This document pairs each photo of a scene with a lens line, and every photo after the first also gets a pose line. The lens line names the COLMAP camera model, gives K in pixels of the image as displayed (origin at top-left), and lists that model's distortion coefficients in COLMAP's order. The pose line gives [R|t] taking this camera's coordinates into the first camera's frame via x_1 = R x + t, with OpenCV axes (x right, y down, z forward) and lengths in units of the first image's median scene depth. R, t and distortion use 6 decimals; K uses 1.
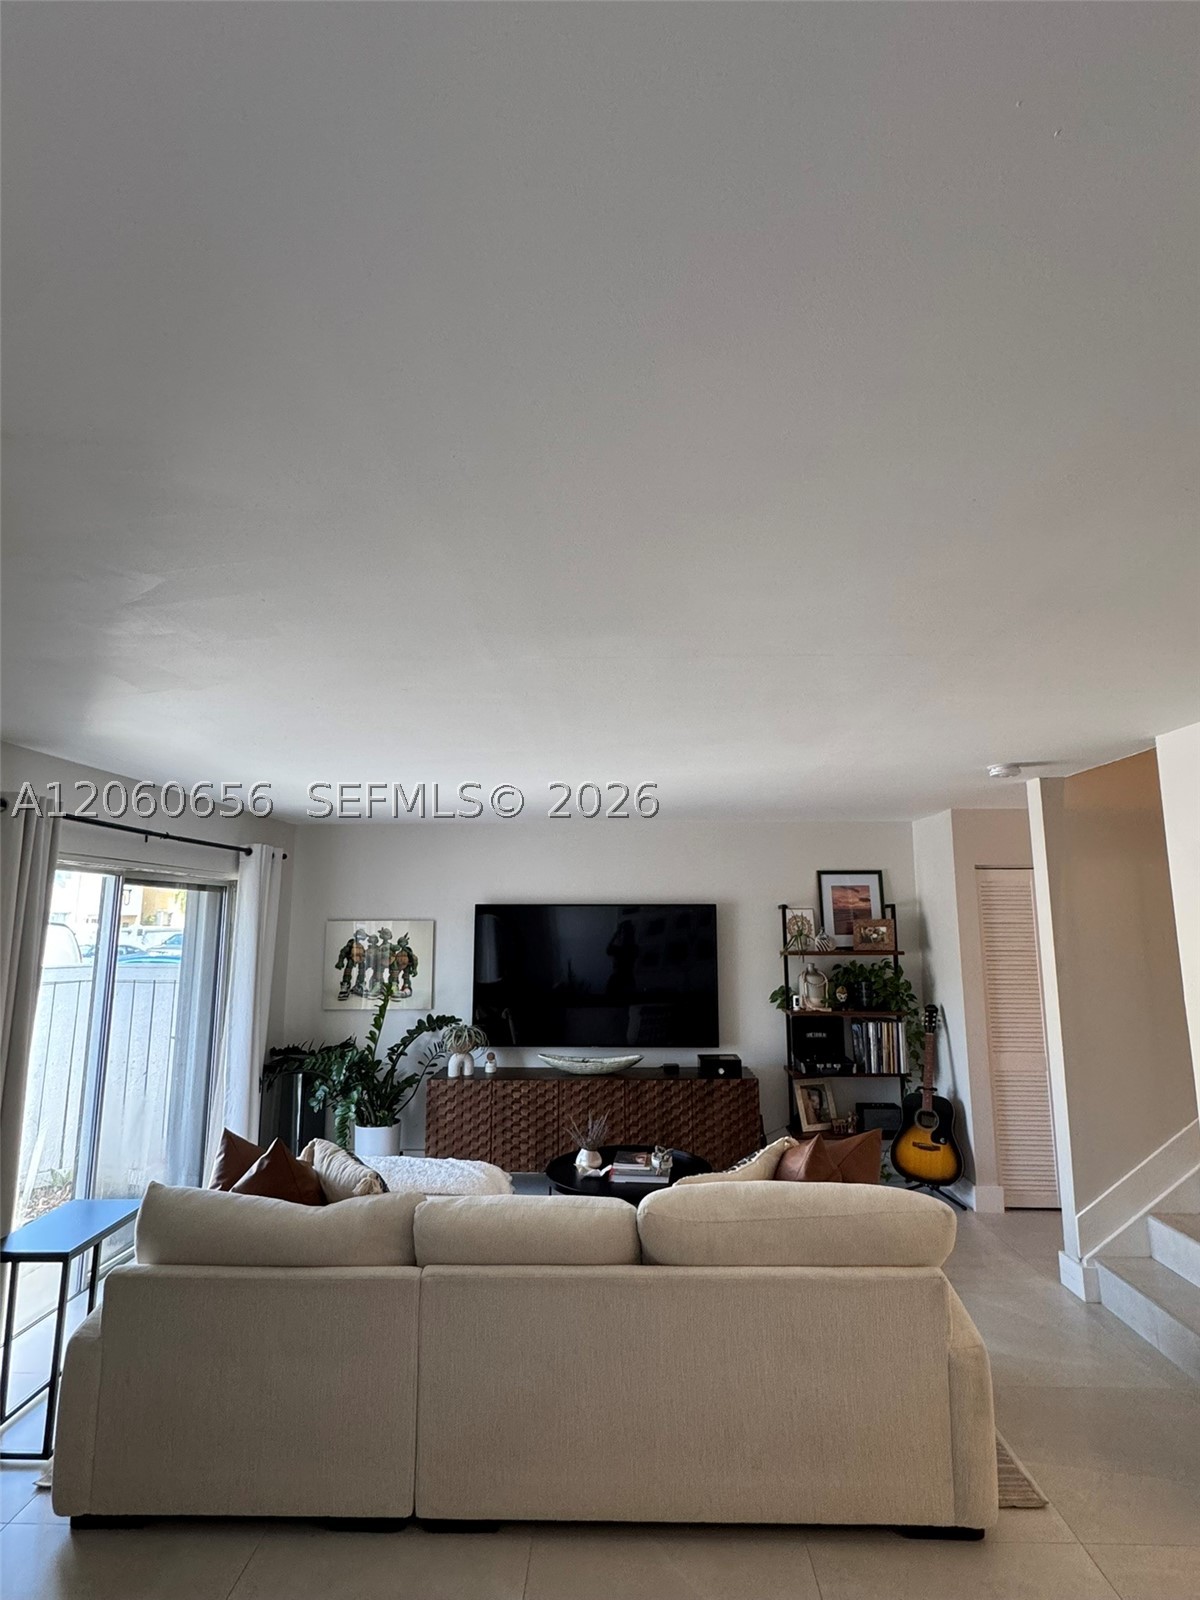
lens RADIAL K [[799.0, 0, 605.2], [0, 799.0, 798.8], [0, 0, 1]] dist [0.000772, 0.000664]
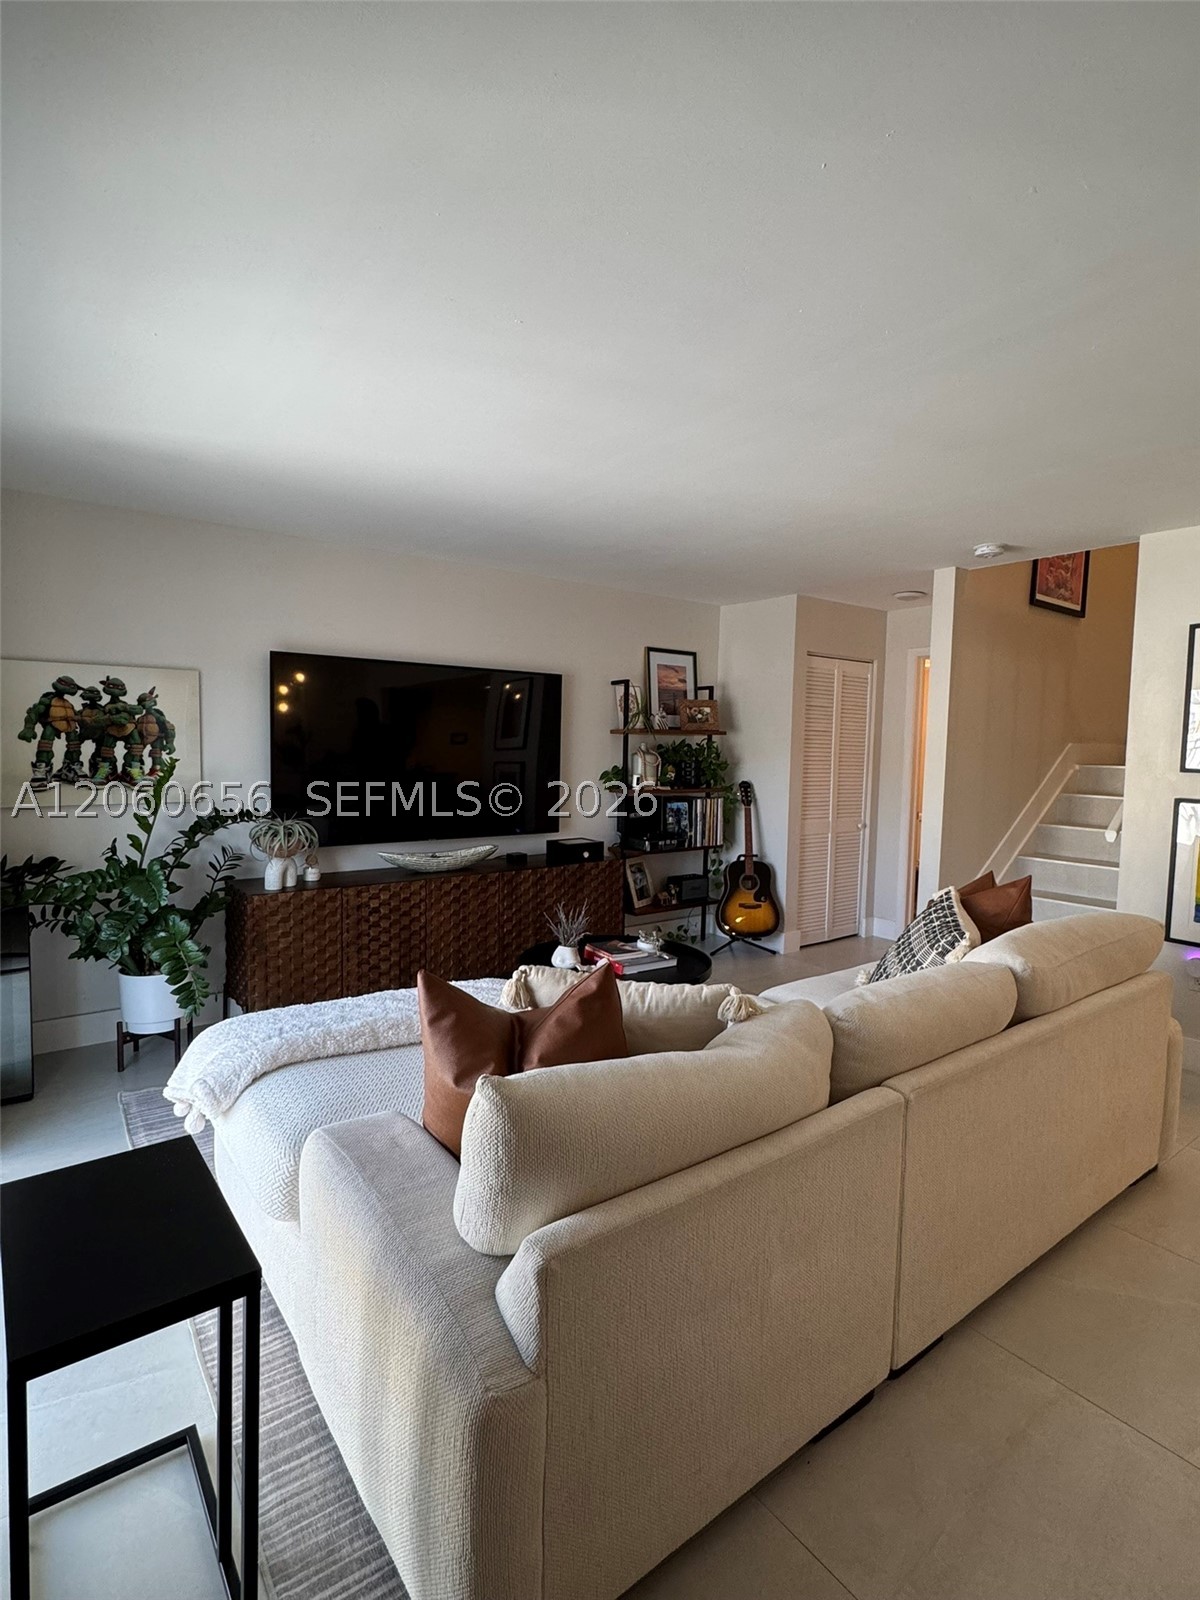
lens RADIAL K [[799.0, 0, 600.1], [0, 799.0, 798.7], [0, 0, 1]] dist [0.000772, 0.000664]
pose [[0.784665, -0.027693, 0.619302, -0.382873], [-0.116140, 0.974746, 0.190738, 0.095320], [-0.608944, -0.221591, 0.761633, 0.287569]]
